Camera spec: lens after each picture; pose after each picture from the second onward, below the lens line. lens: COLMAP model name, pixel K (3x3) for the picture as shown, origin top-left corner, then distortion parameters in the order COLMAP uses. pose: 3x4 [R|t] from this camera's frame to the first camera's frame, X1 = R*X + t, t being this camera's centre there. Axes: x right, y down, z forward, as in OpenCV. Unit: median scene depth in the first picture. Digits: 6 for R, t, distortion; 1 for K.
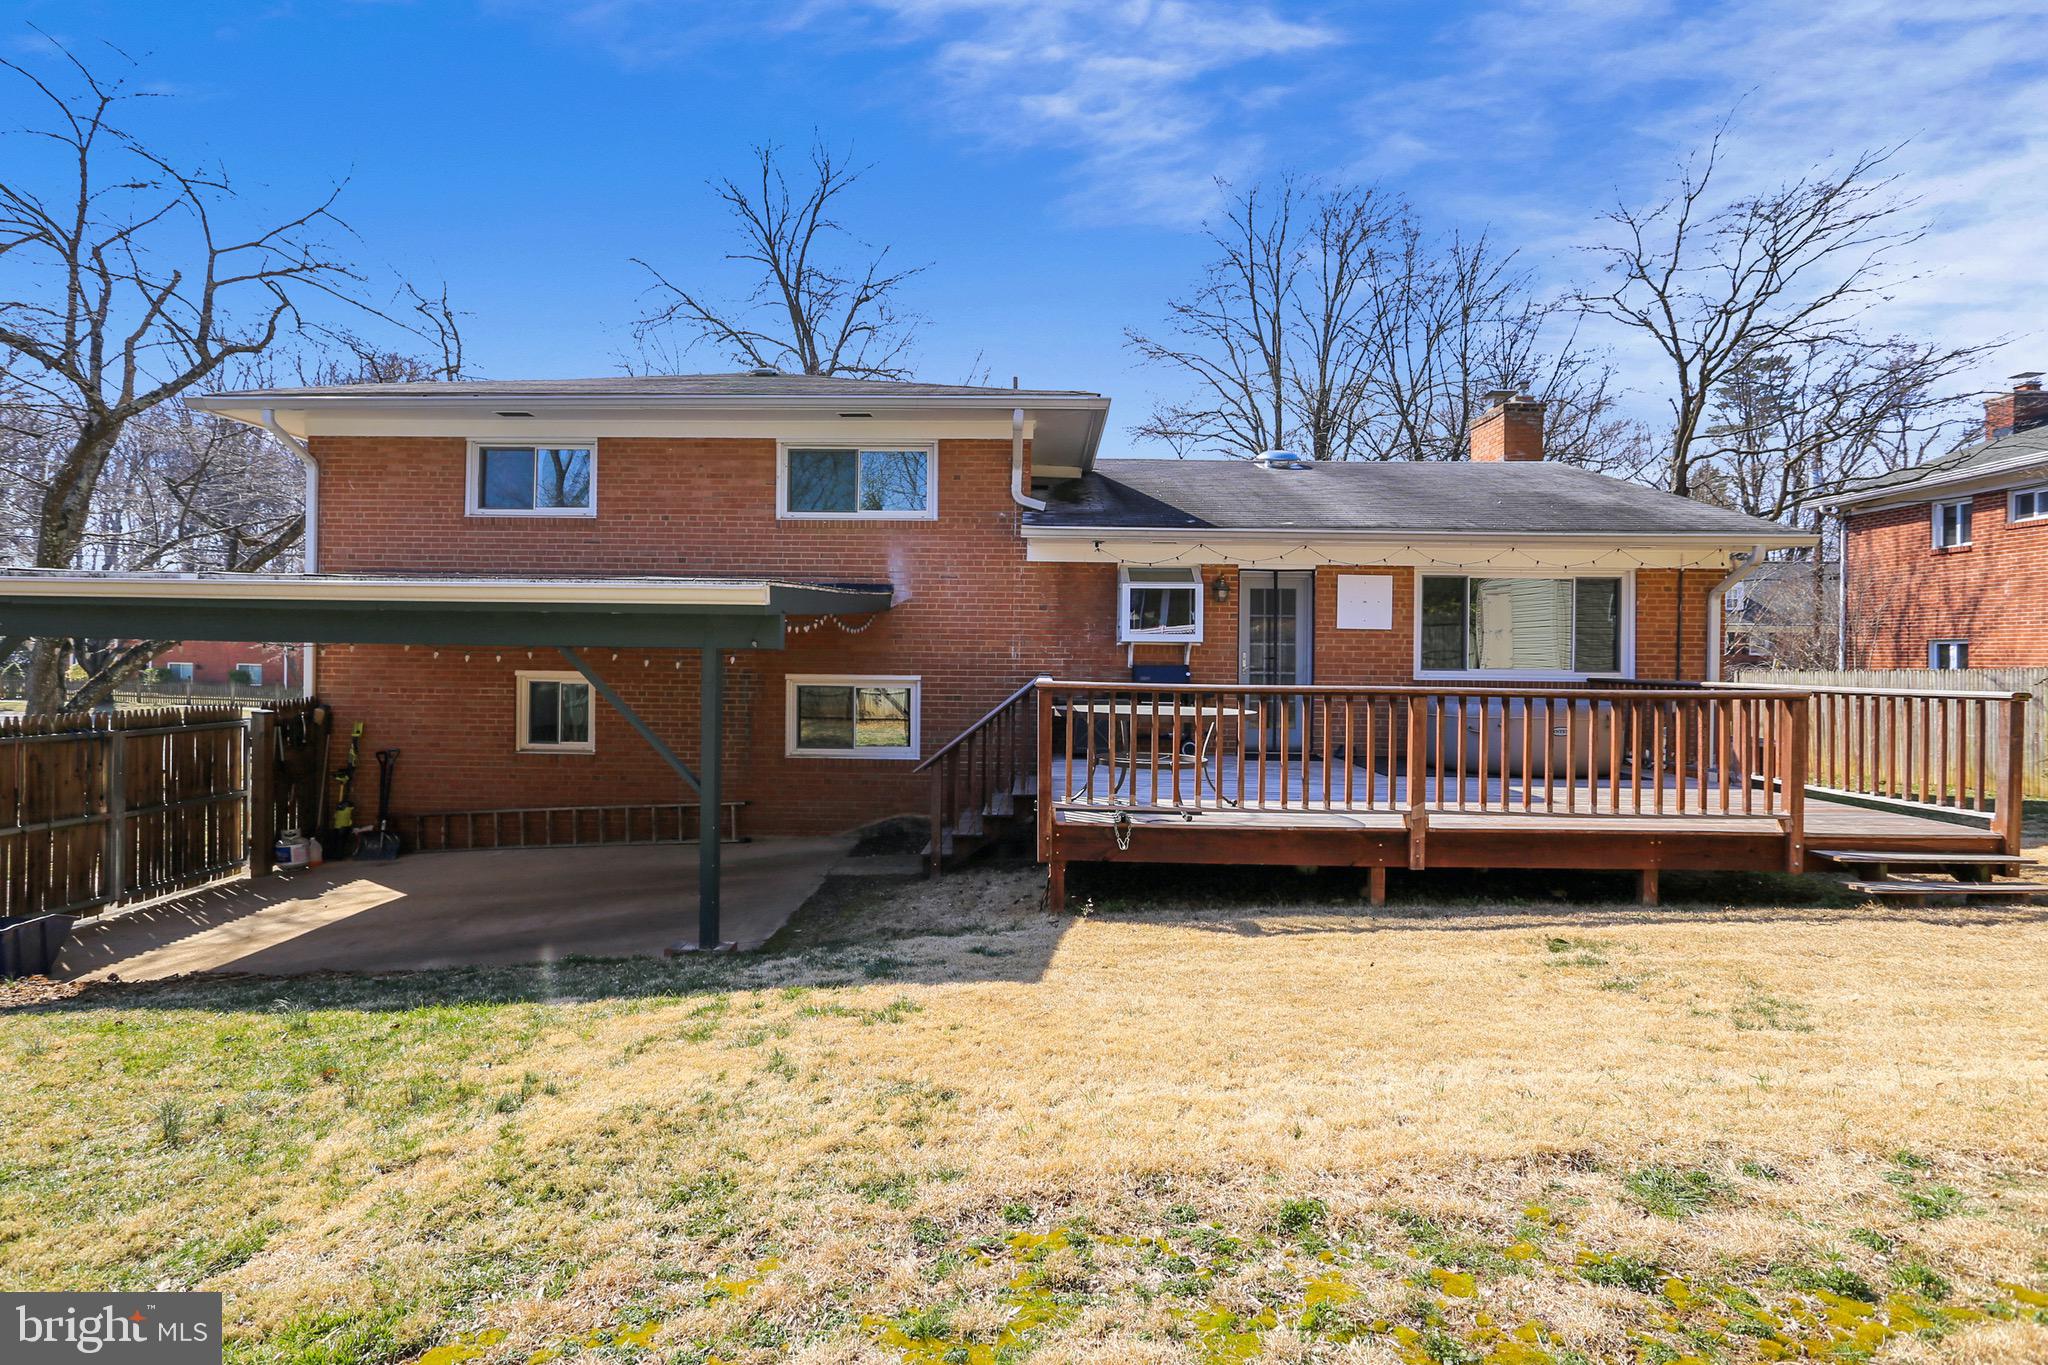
lens RADIAL K [[990.7, 0, 1025.3], [0, 990.7, 686.0], [0, 0, 1]] dist [0.002163, -0.000309]
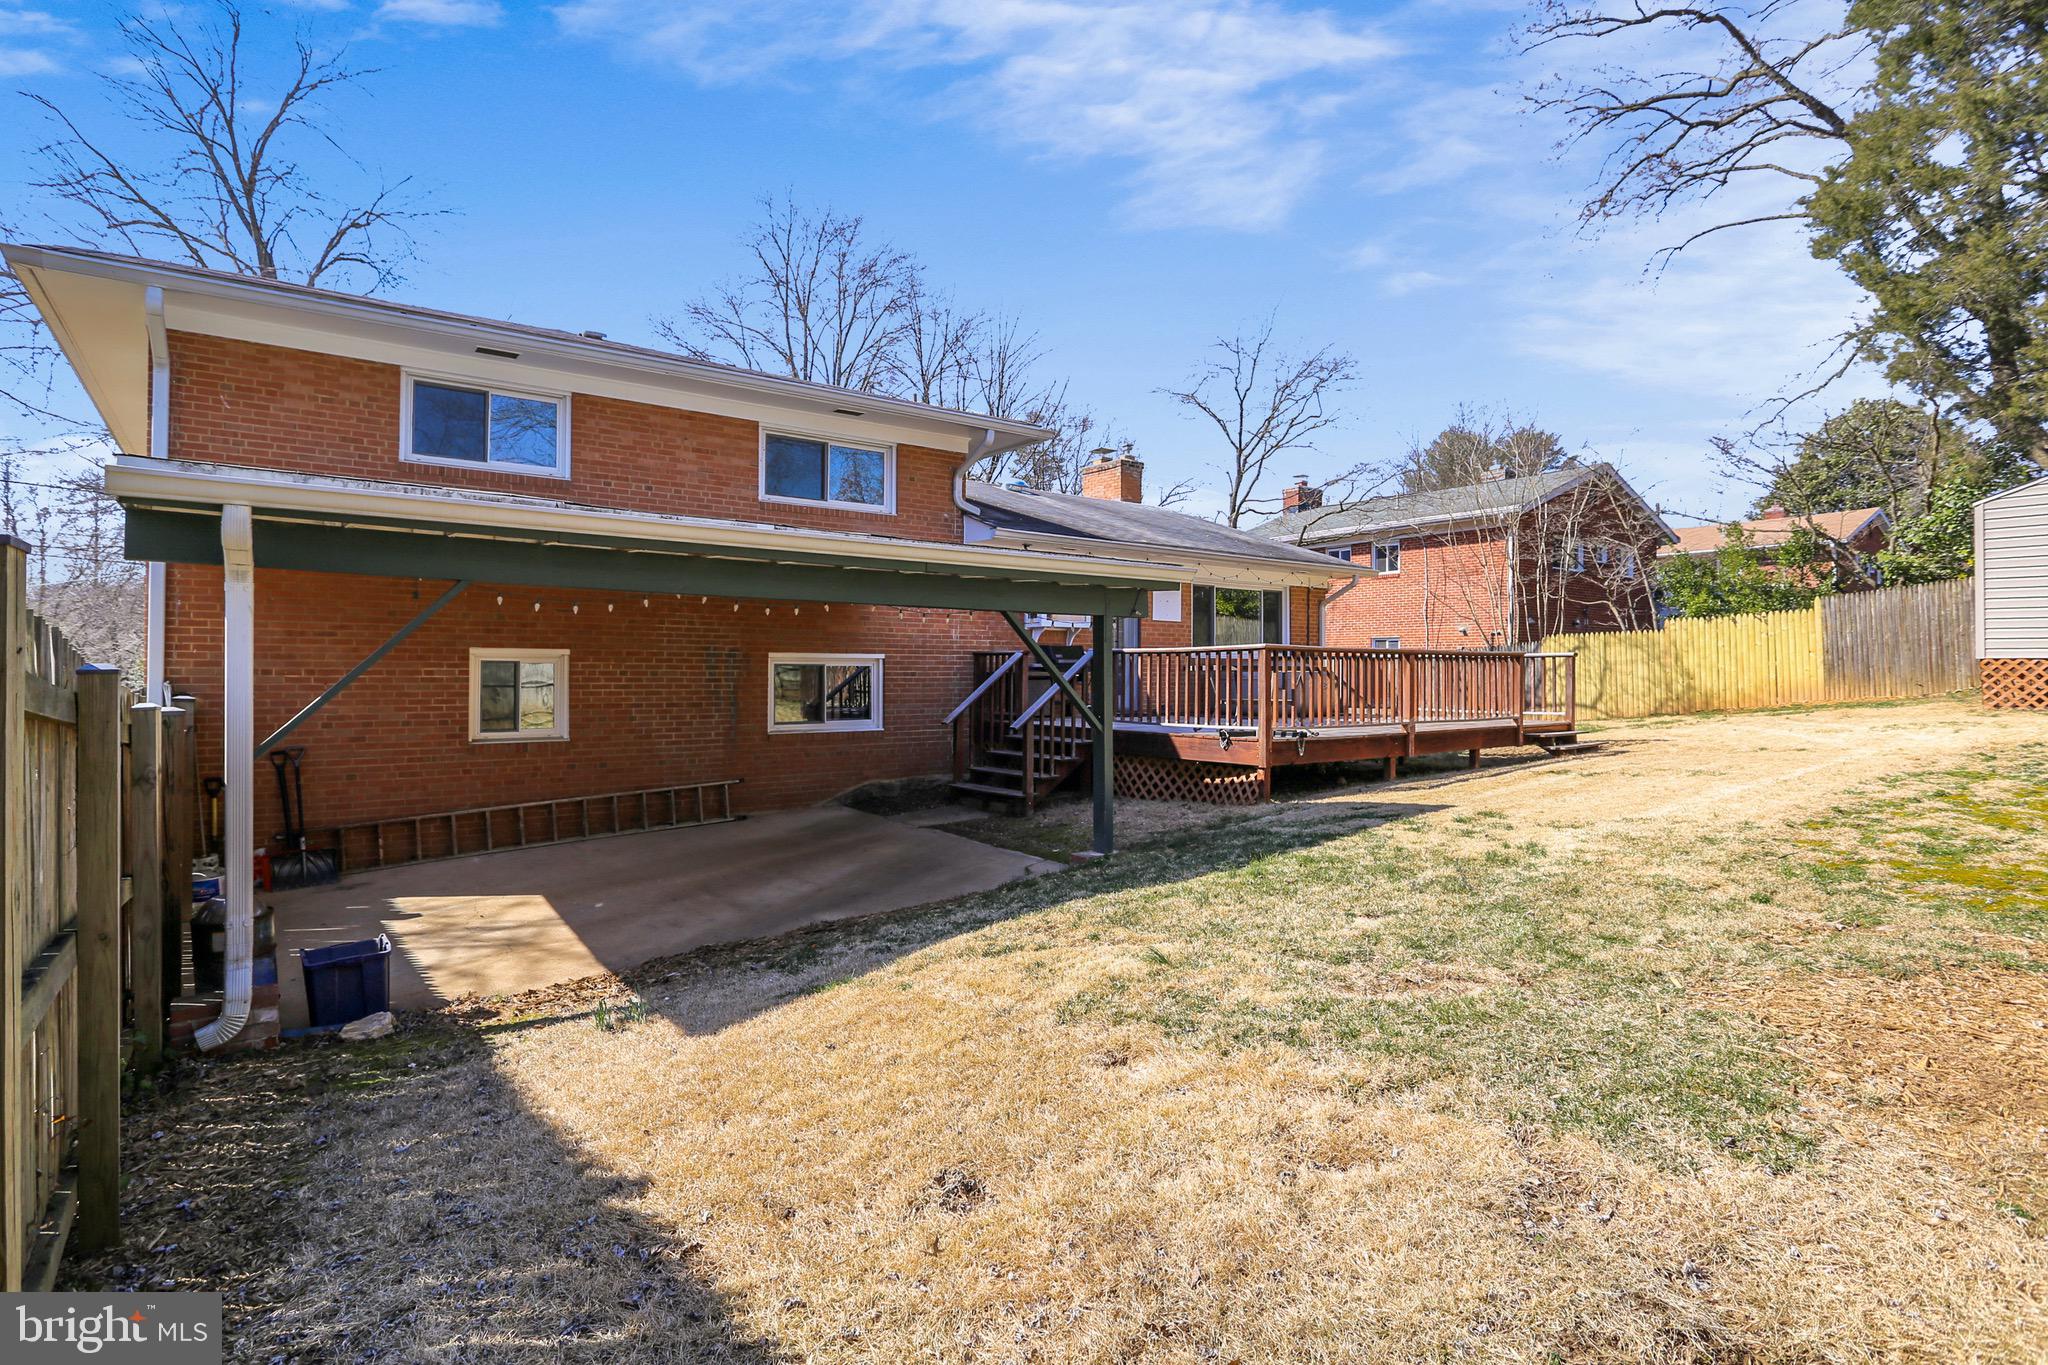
lens RADIAL K [[990.7, 0, 1029.1], [0, 990.7, 669.8], [0, 0, 1]] dist [0.002163, -0.000309]
pose [[0.764980, -0.017080, 0.643828, -0.701435], [0.005799, 0.999790, 0.019633, -0.010625], [-0.644028, -0.011285, 0.764919, 0.028028]]
